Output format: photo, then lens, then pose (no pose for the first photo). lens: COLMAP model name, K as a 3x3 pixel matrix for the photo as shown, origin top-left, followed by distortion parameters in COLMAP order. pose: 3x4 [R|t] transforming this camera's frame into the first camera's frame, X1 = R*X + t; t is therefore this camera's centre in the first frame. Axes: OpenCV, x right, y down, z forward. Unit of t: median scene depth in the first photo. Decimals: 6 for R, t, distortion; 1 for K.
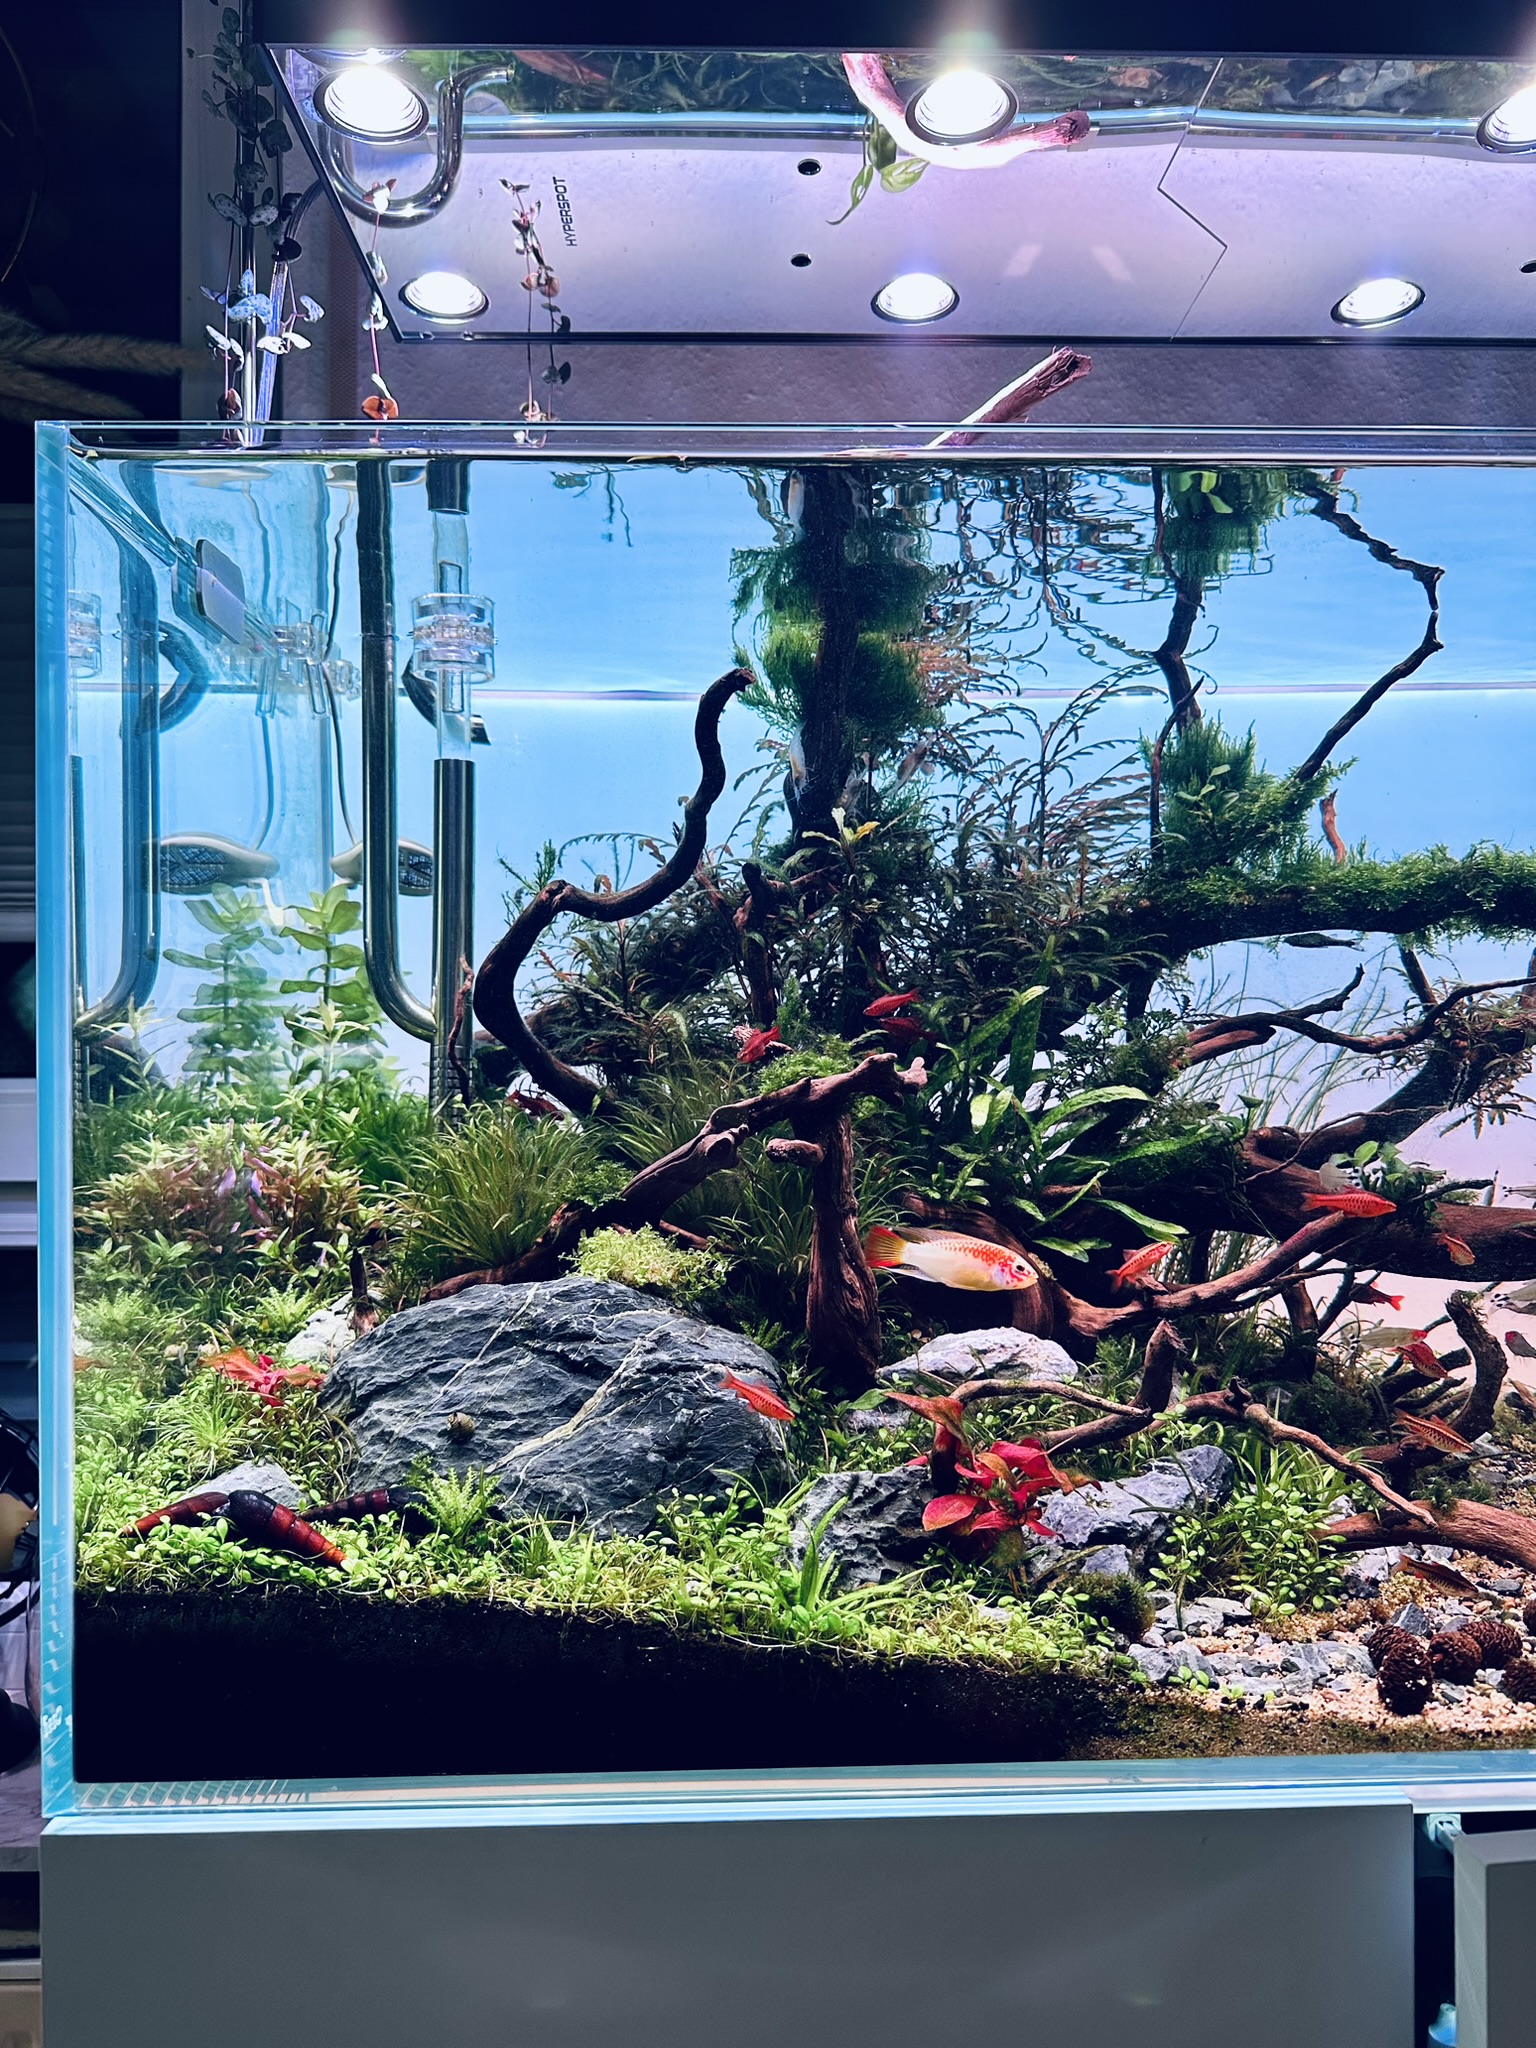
lens RADIAL K [[1556.8, 0, 740.9], [0, 1556.8, 1021.6], [0, 0, 1]] dist [0.034956, -0.069335]
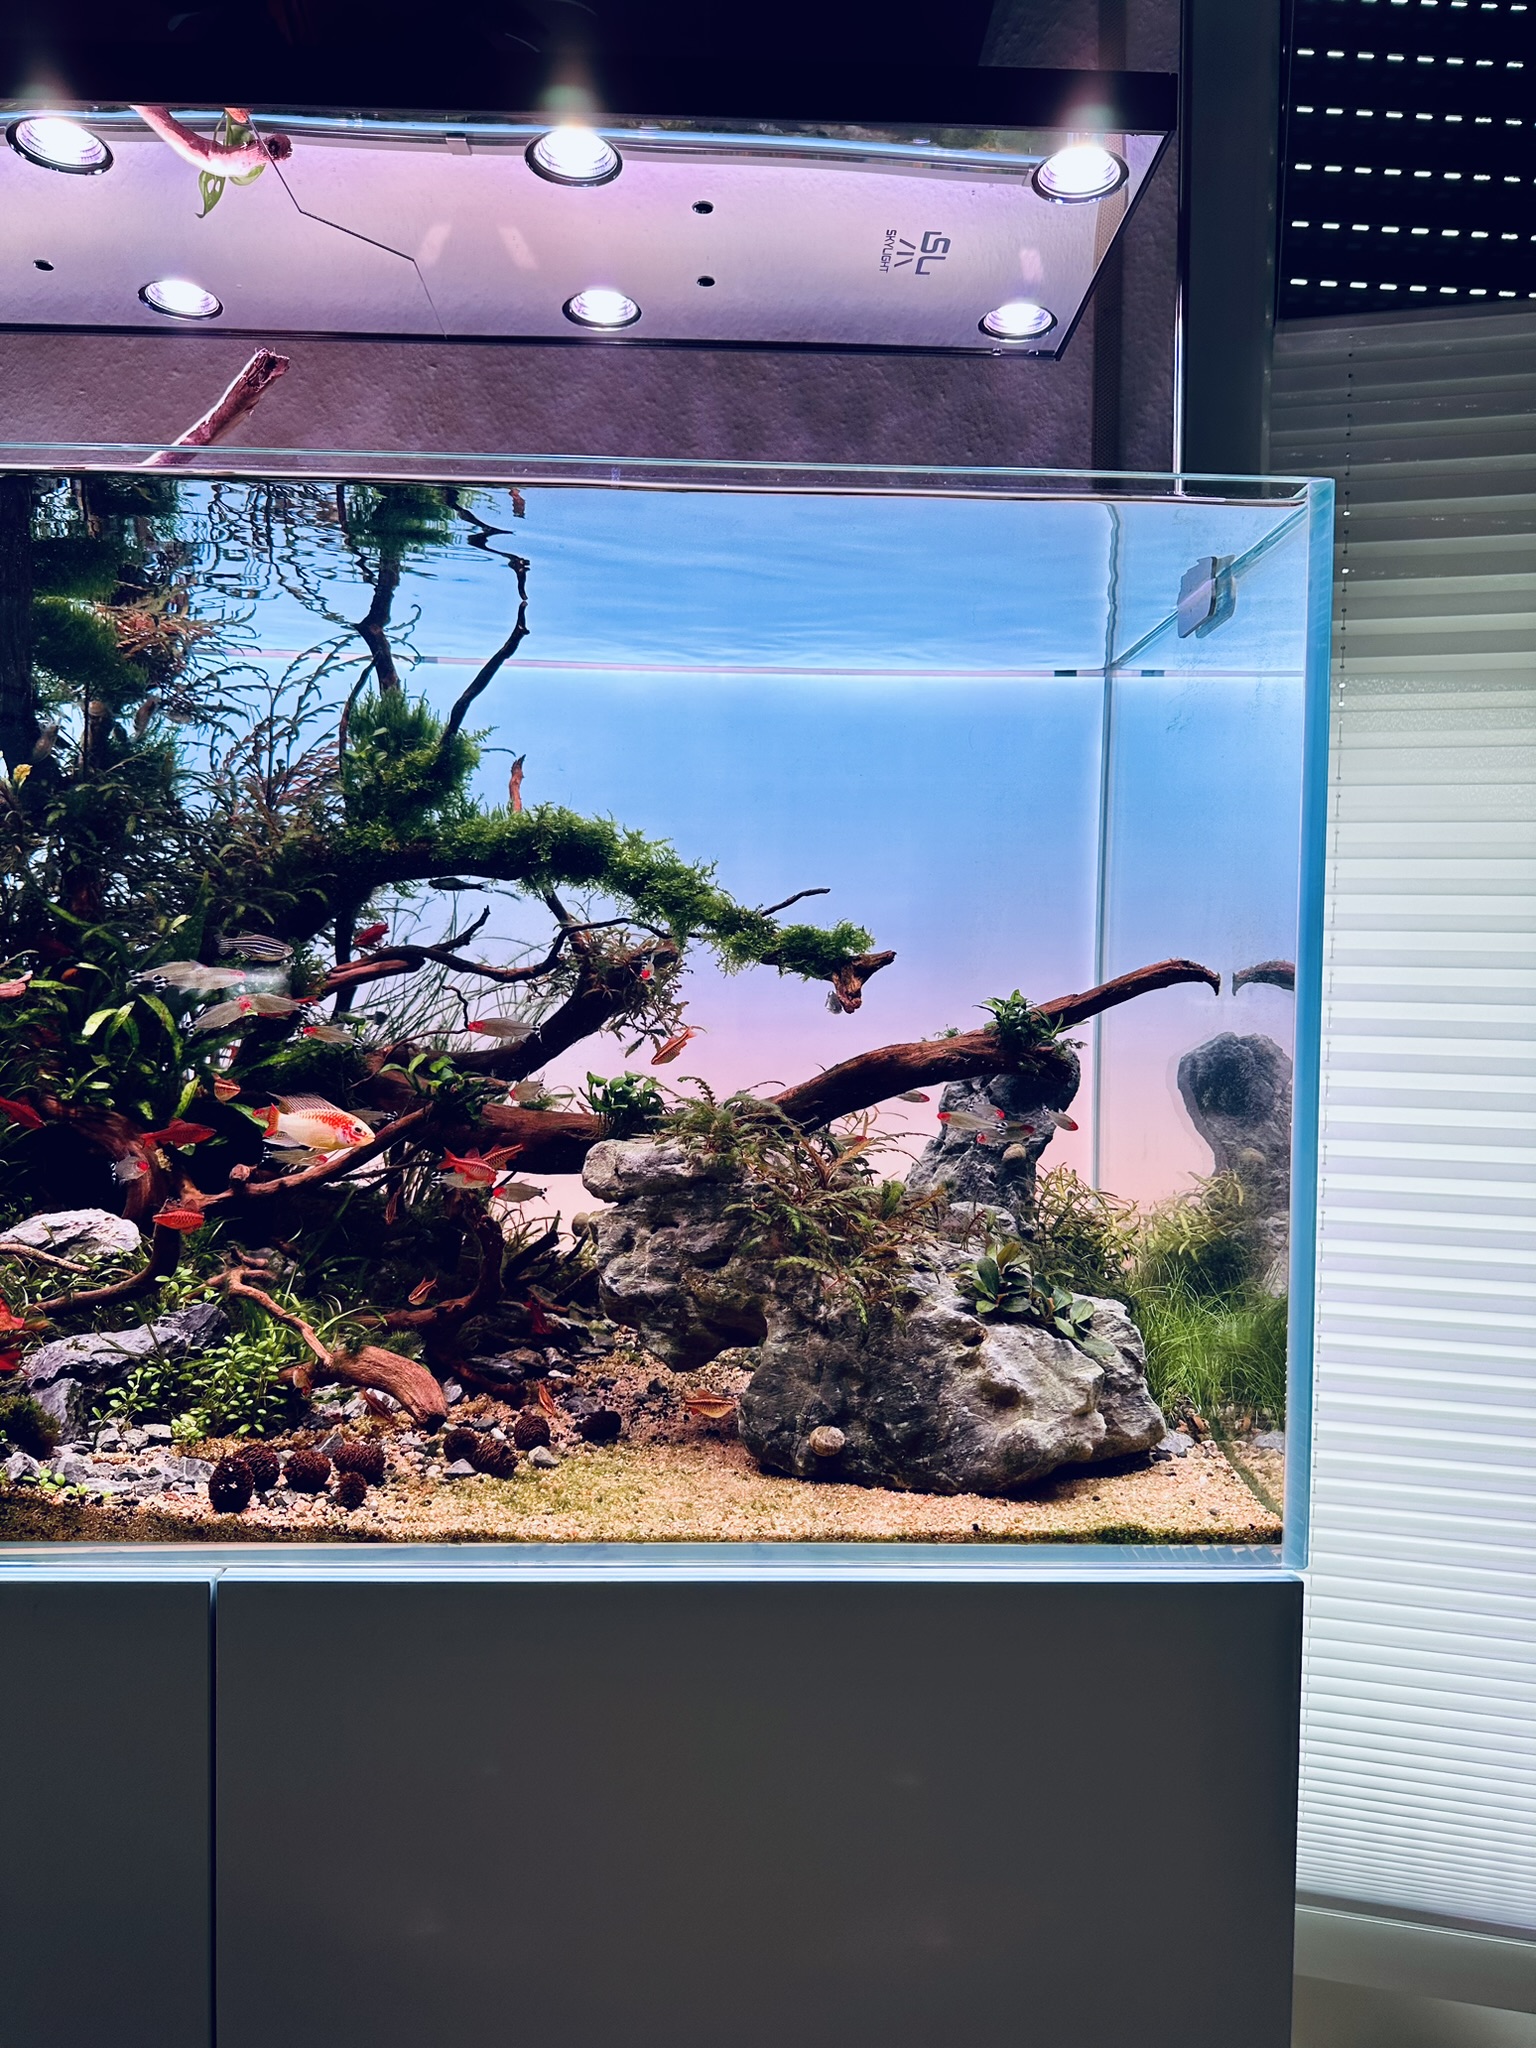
lens RADIAL K [[1556.8, 0, 783.8], [0, 1556.8, 1019.5], [0, 0, 1]] dist [0.034956, -0.069335]
pose [[0.999475, 0.021741, 0.024038, 0.685717], [-0.022829, 0.998681, 0.045981, -0.010219], [-0.023007, -0.046506, 0.998653, -0.188542]]
